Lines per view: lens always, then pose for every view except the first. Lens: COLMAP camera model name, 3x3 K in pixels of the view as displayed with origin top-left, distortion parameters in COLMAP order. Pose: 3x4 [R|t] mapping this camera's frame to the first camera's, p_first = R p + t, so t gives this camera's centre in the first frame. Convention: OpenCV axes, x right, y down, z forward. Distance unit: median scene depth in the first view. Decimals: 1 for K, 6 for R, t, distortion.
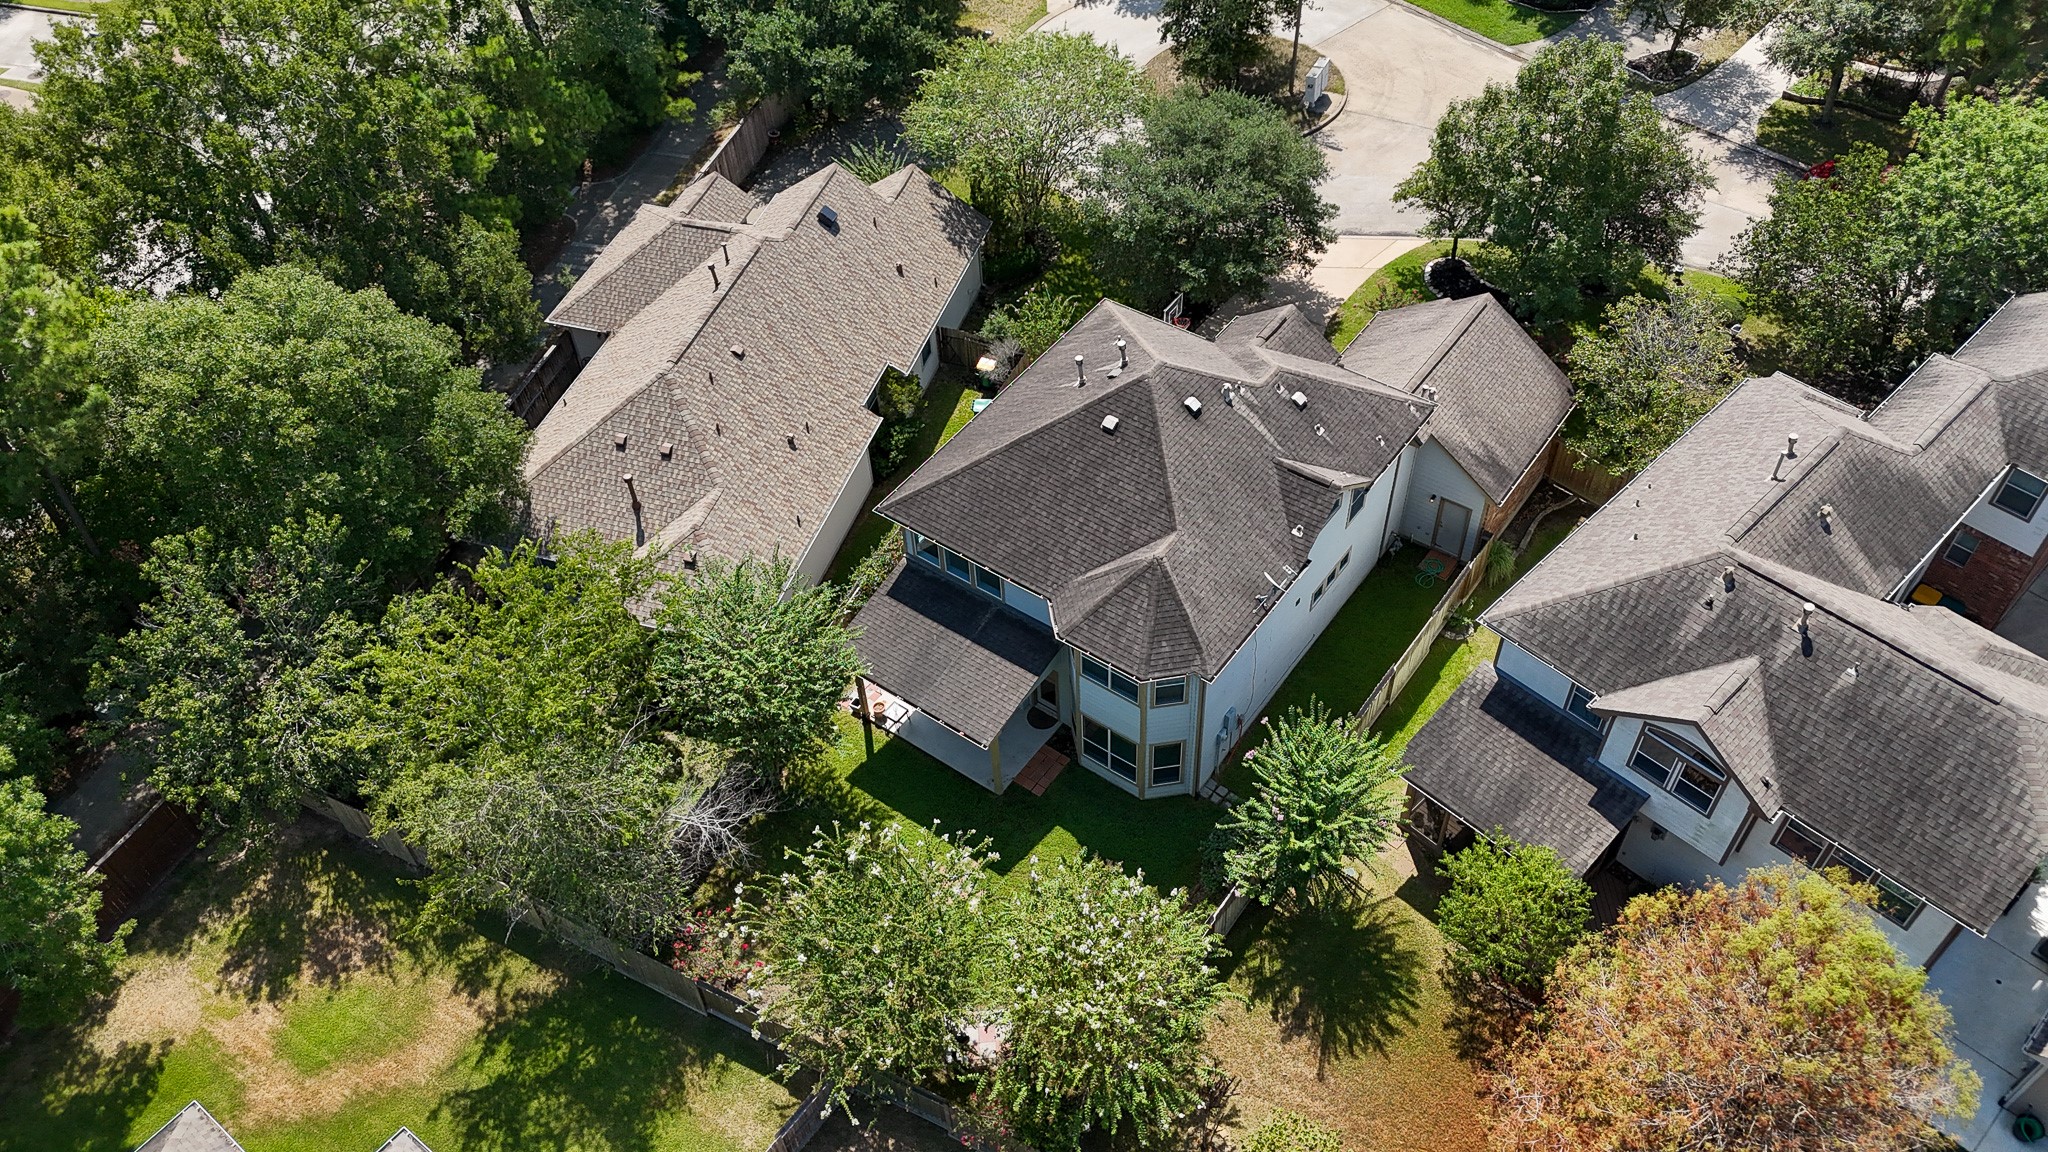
lens RADIAL K [[1503.6, 0, 1032.9], [0, 1503.6, 580.0], [0, 0, 1]] dist [0.062870, -0.054619]
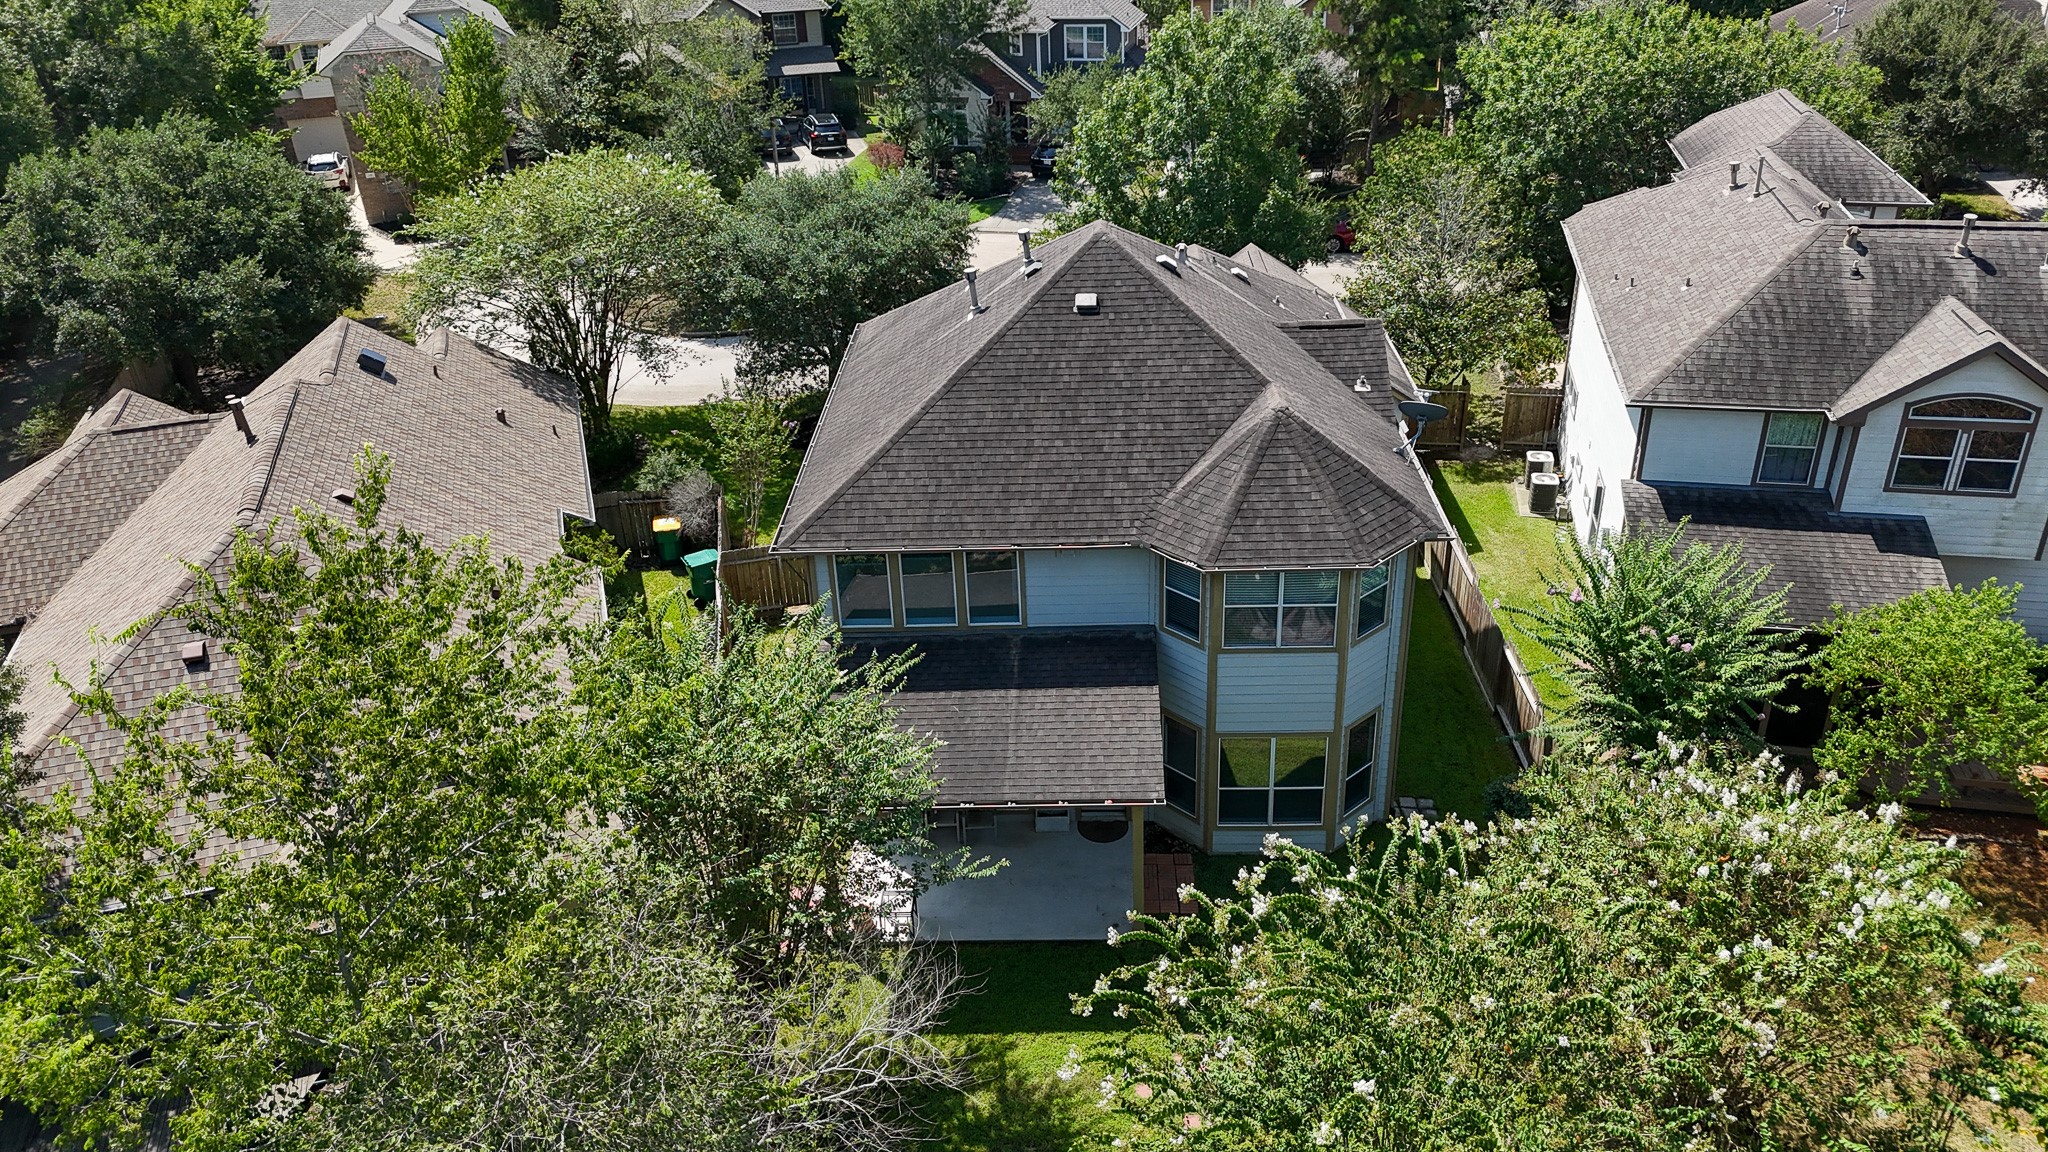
lens RADIAL K [[1503.6, 0, 1032.9], [0, 1503.6, 580.0], [0, 0, 1]] dist [0.062870, -0.054619]
pose [[0.823750, -0.262633, 0.502454, -0.297879], [0.421101, 0.876825, -0.232060, 0.132072], [-0.379618, 0.402743, 0.832879, 0.451012]]
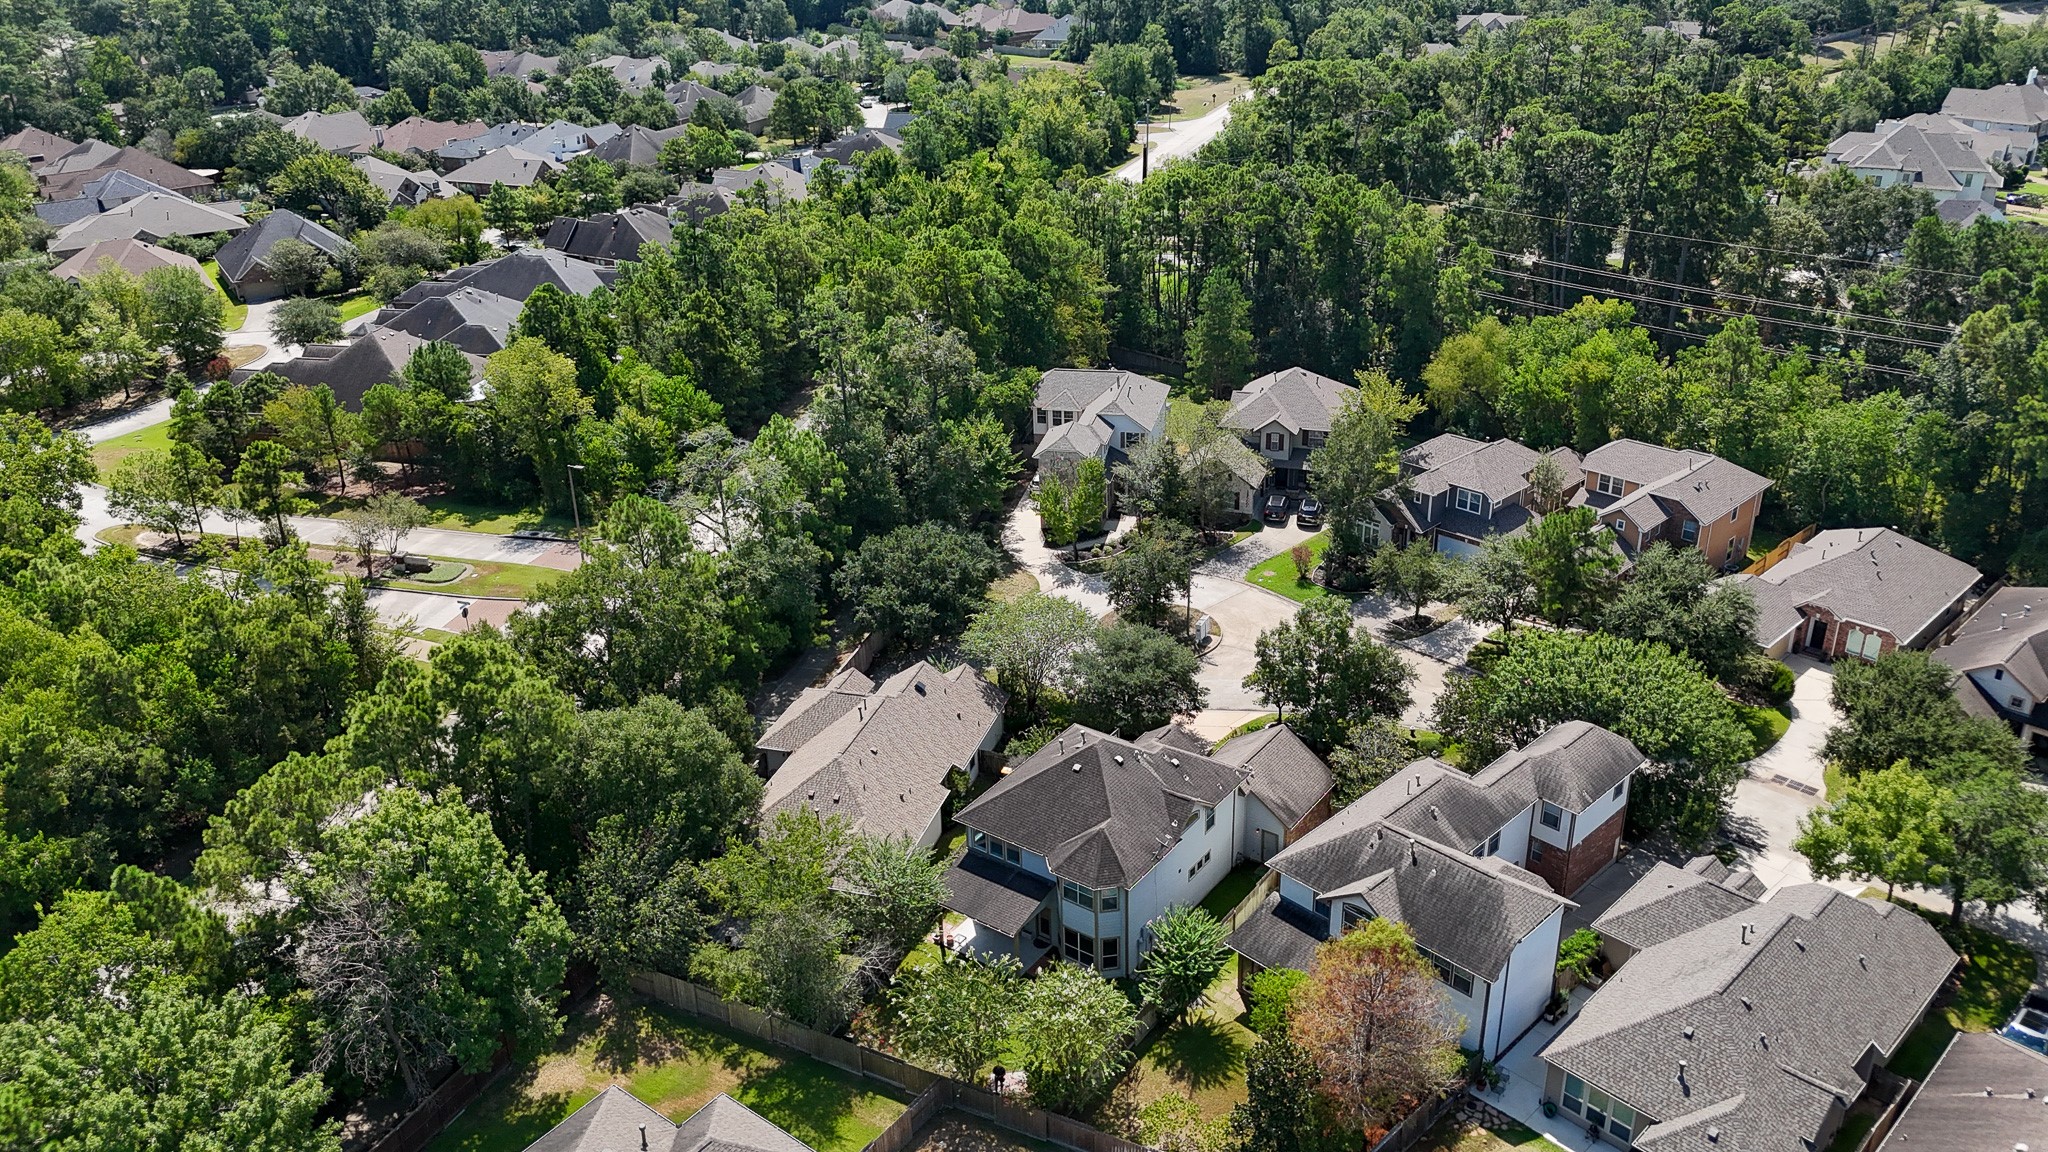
lens RADIAL K [[1503.6, 0, 1032.9], [0, 1503.6, 580.0], [0, 0, 1]] dist [0.062870, -0.054619]
pose [[0.999922, 0.005524, 0.011226, -0.026194], [-0.000874, 0.925926, -0.377704, 0.365284], [-0.012481, 0.377665, 0.925858, -0.811637]]
